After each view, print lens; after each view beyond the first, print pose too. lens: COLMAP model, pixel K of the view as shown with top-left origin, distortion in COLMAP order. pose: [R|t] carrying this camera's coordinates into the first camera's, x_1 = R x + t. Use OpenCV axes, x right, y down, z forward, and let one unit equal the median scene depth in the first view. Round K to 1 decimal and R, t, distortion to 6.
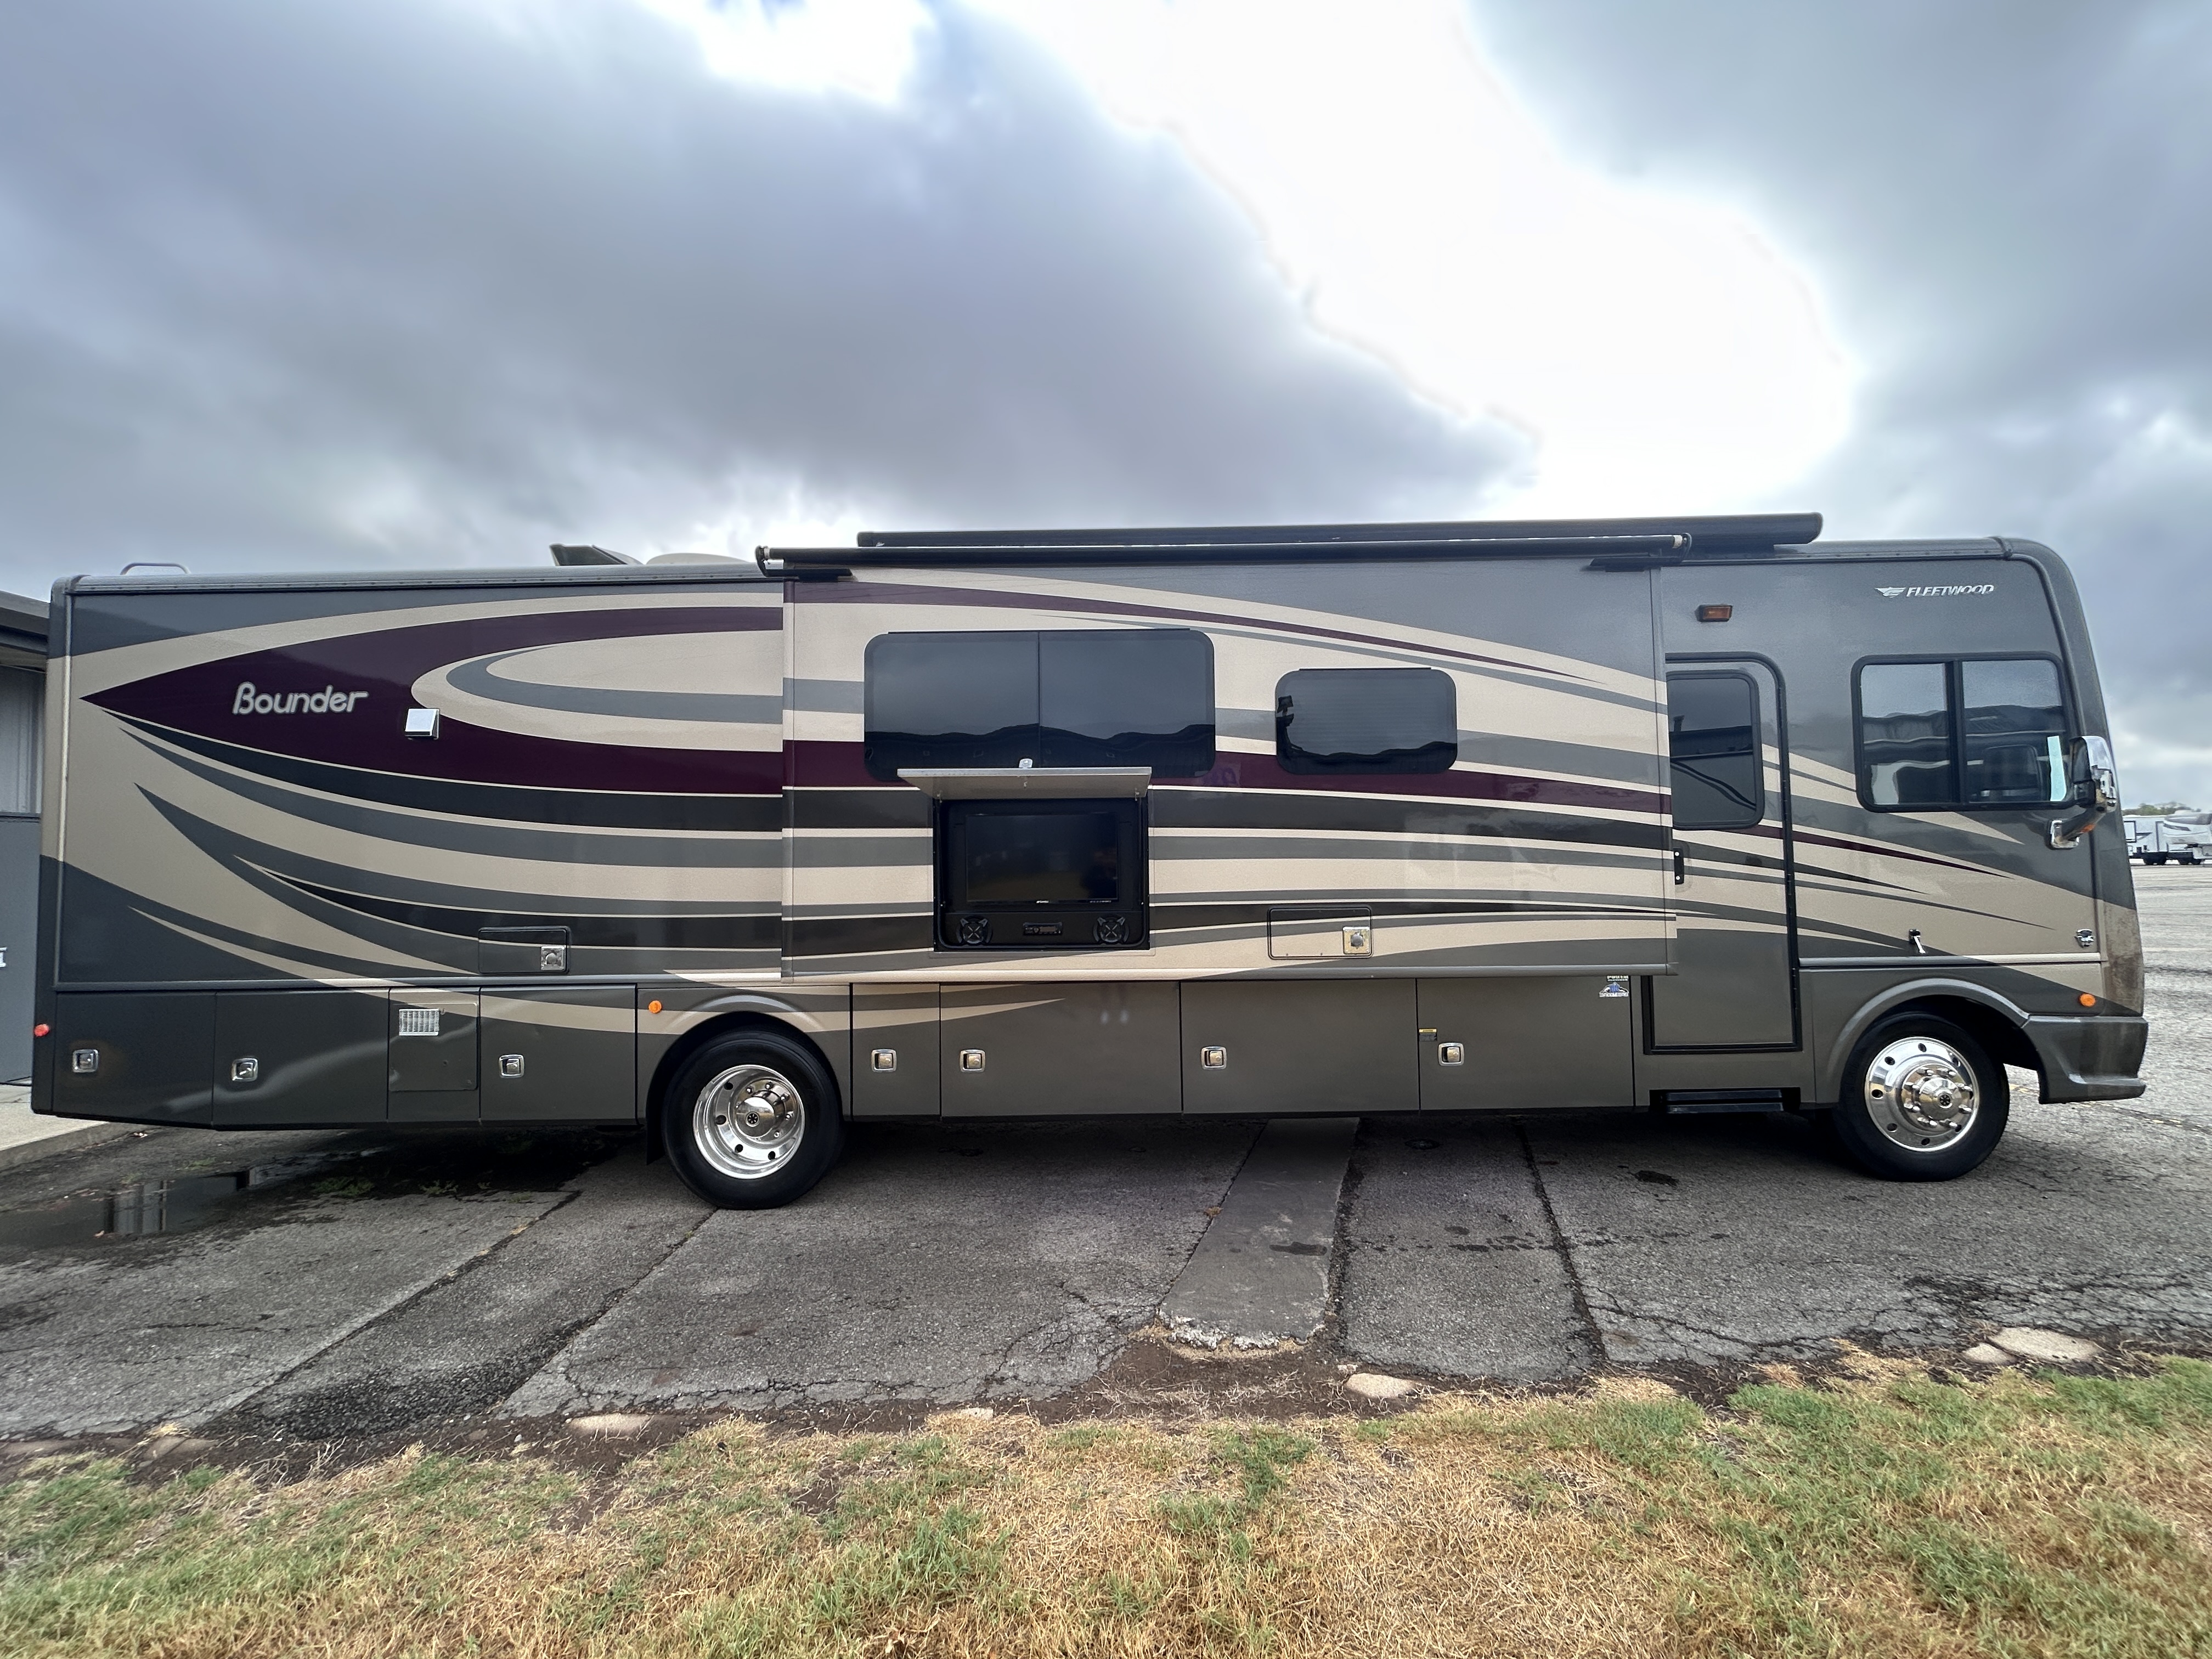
lens RADIAL K [[892.7, 0, 1102.7], [0, 892.7, 827.8], [0, 0, 1]] dist [-0.001176, 0.001769]
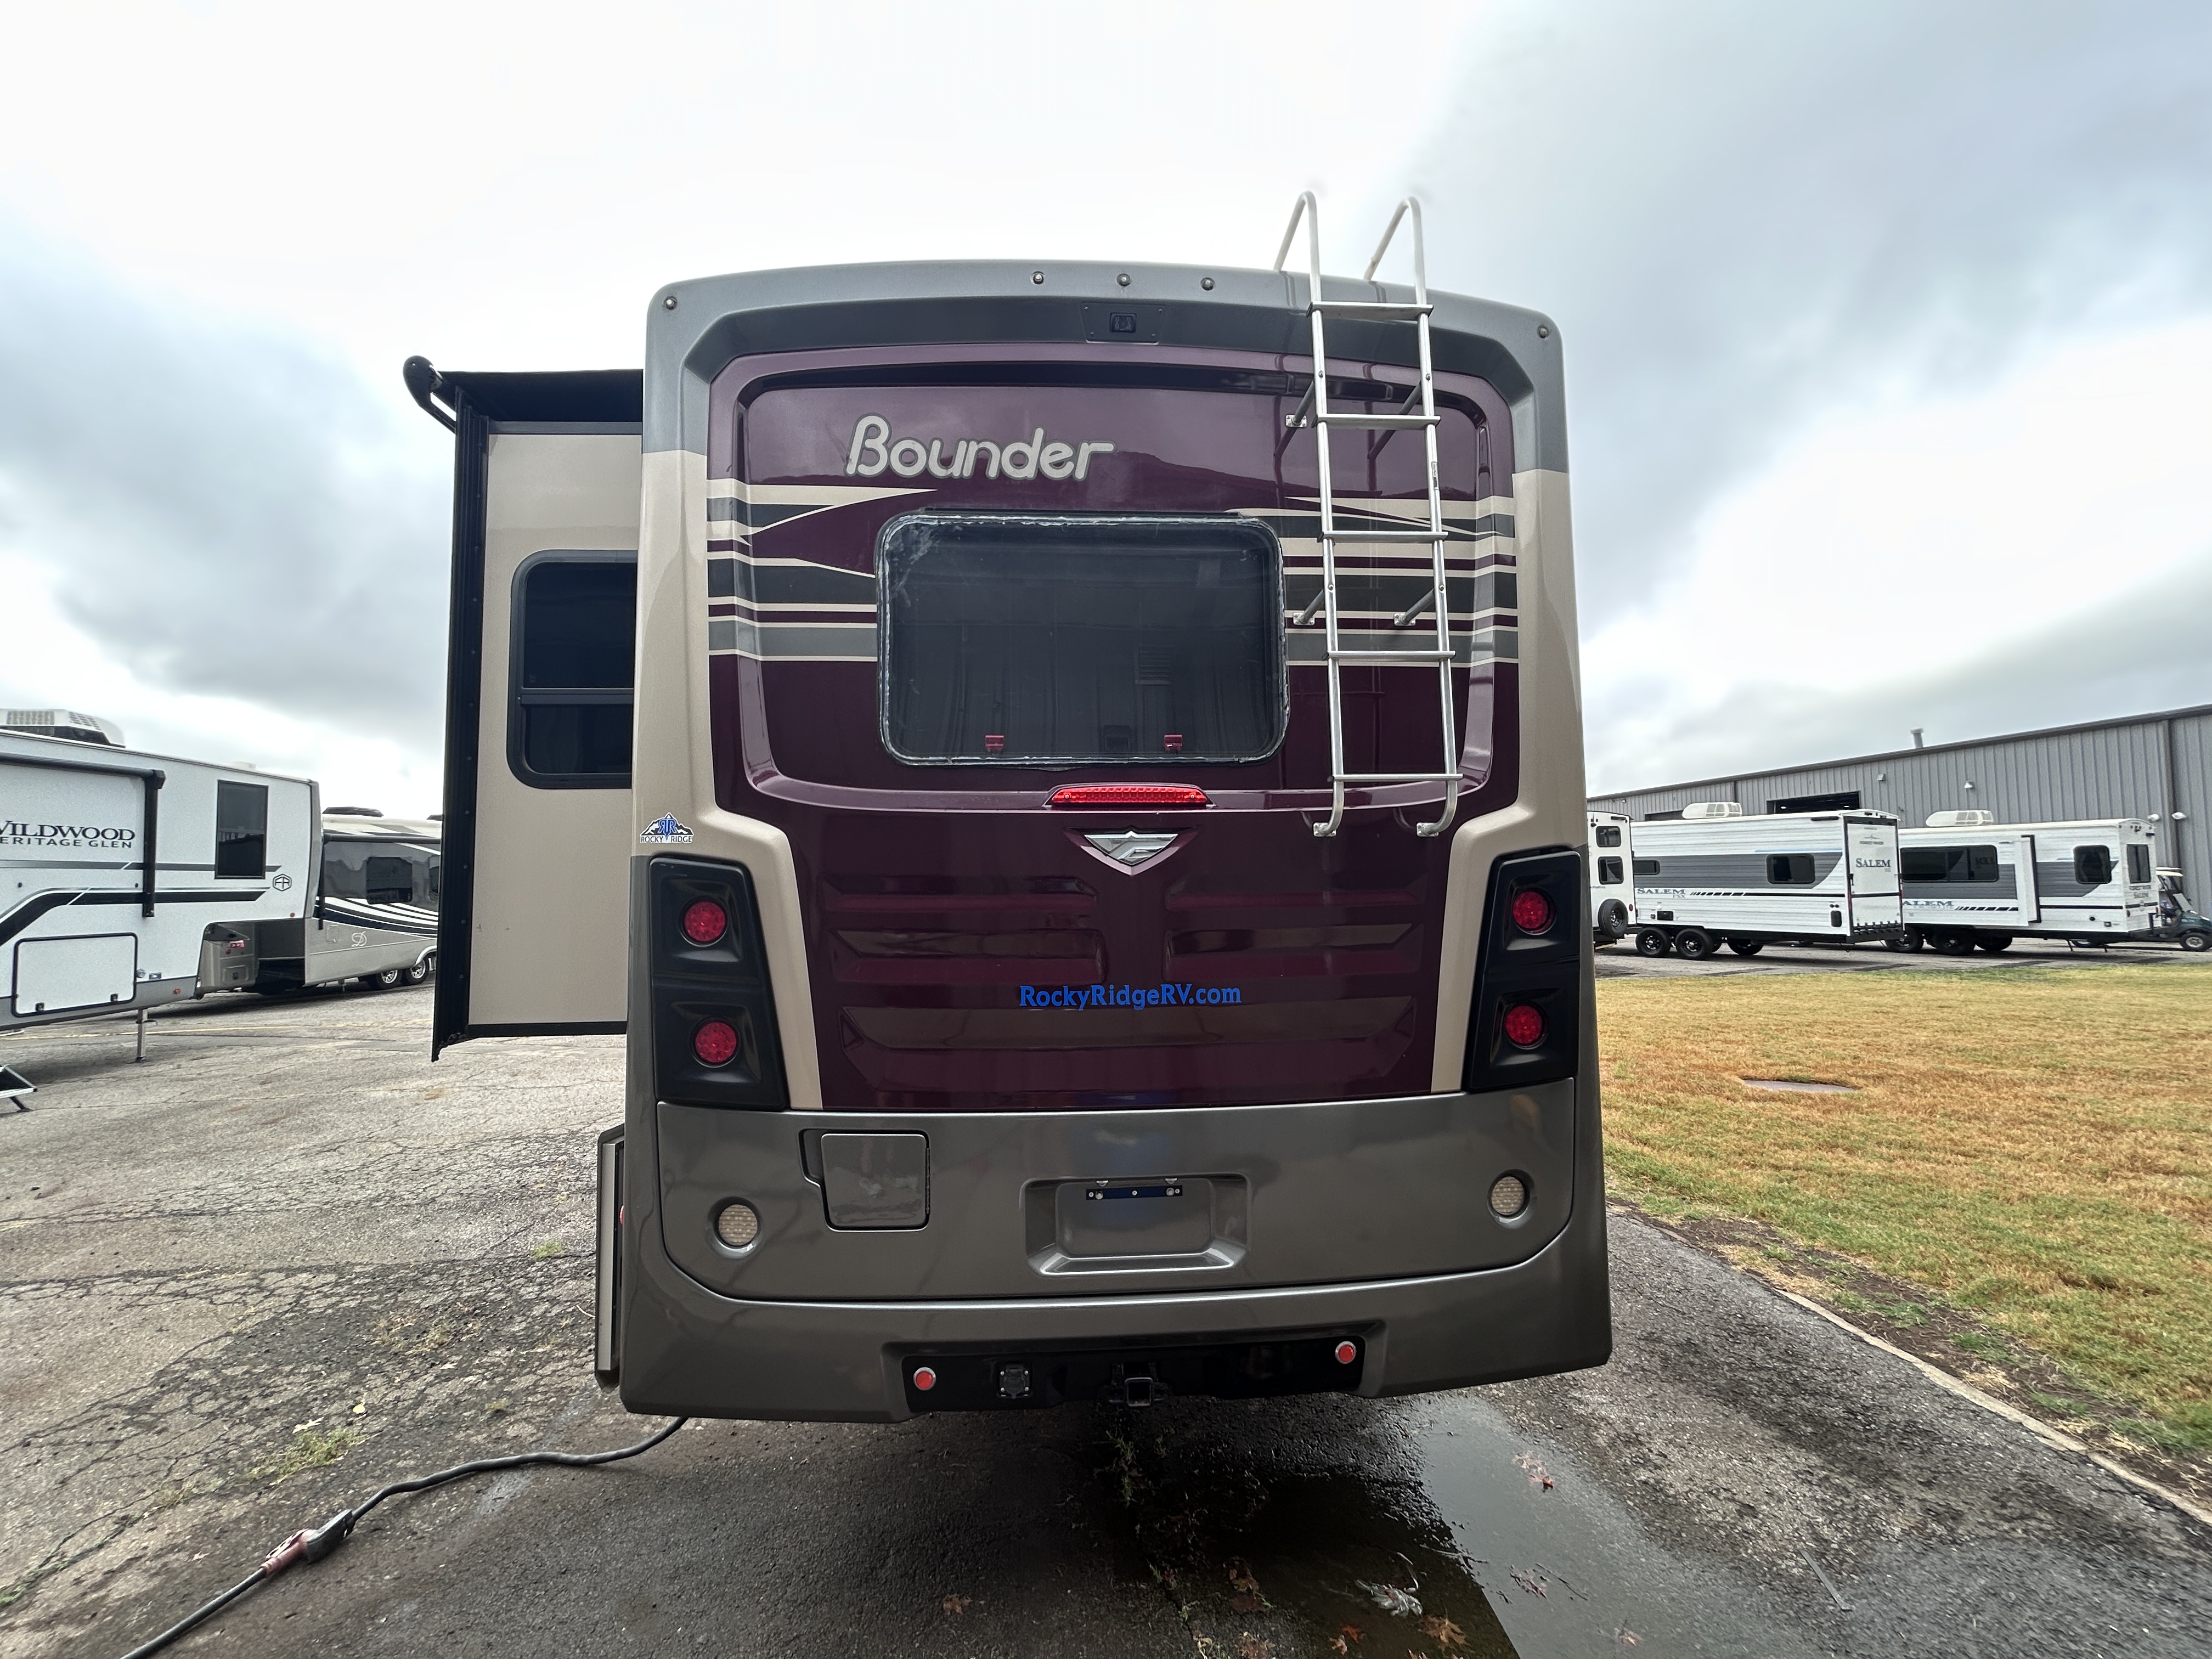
lens RADIAL K [[881.7, 0, 1097.2], [0, 881.7, 832.0], [0, 0, 1]] dist [0.001524, 0.000149]
pose [[-0.071848, 0.081040, 0.994118, -1.698703], [-0.031746, 0.996003, -0.083488, 0.074483], [-0.996910, -0.037558, -0.068989, 1.389626]]
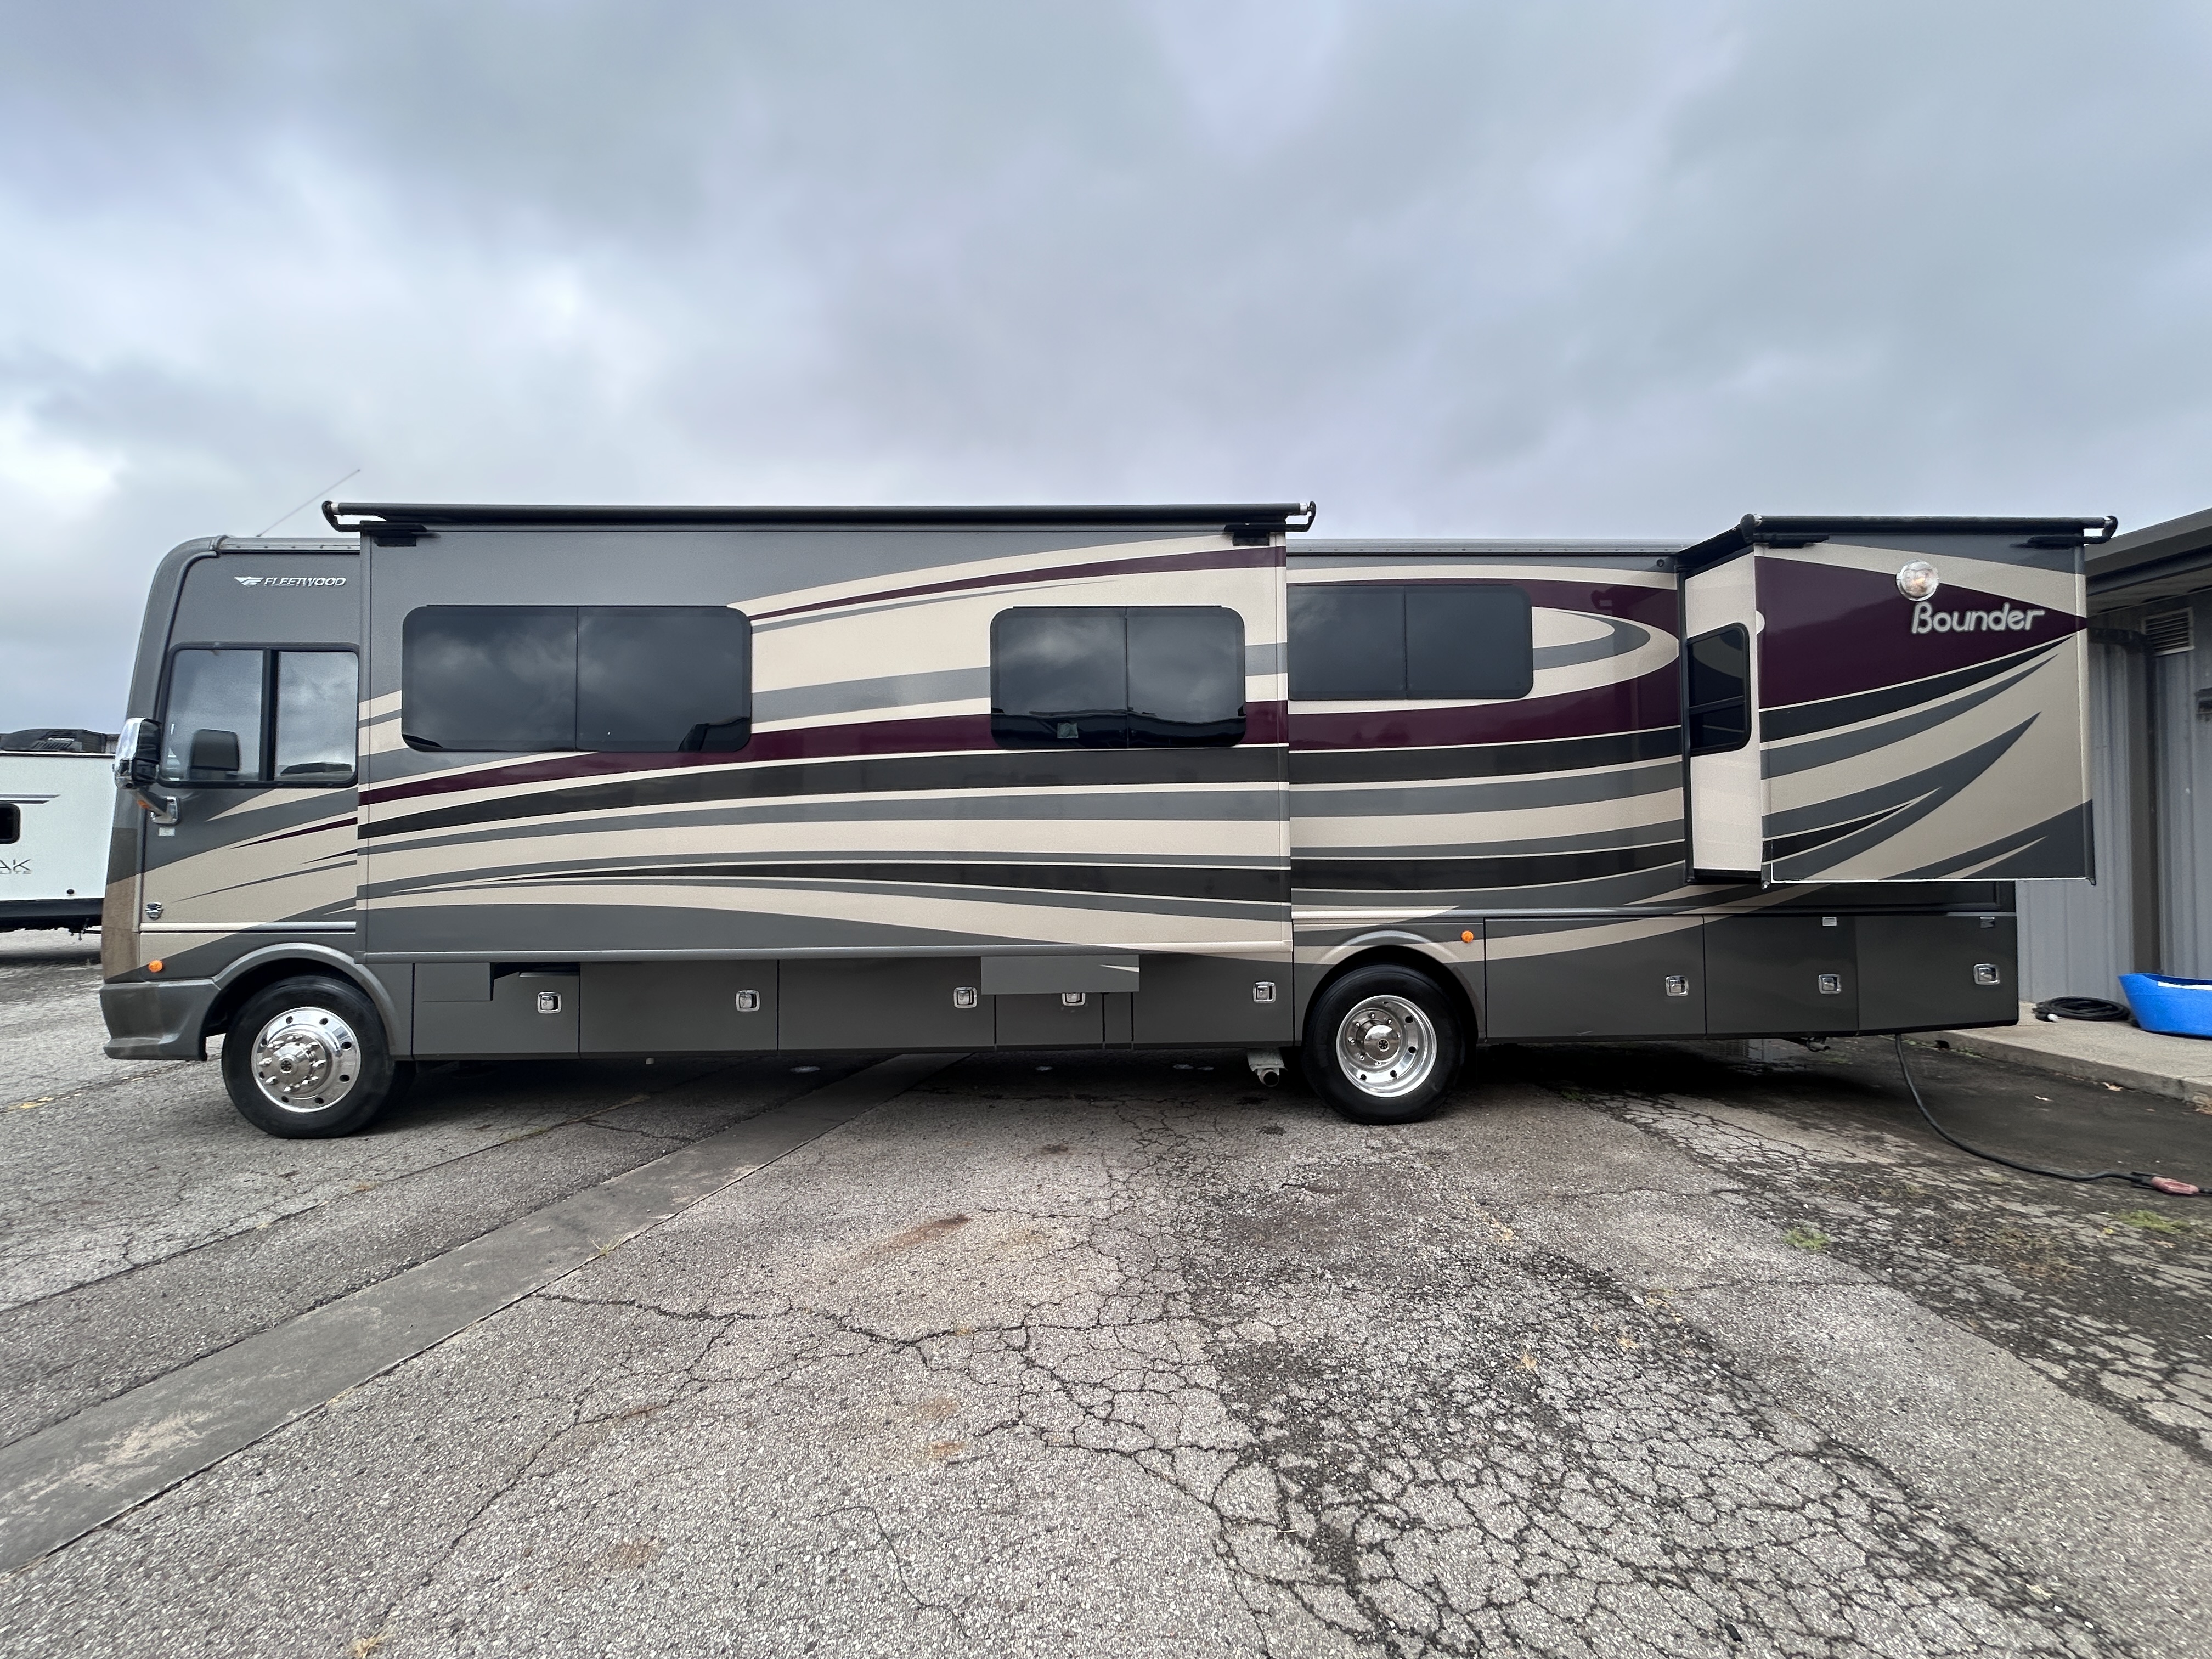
lens RADIAL K [[885.9, 0, 1101.3], [0, 885.9, 842.6], [0, 0, 1]] dist [-0.000980, -0.000840]
pose [[-0.999312, 0.020405, -0.030968, 0.101070], [0.021830, 0.998684, -0.046399, 0.153601], [0.029981, -0.047043, -0.998443, 2.769028]]
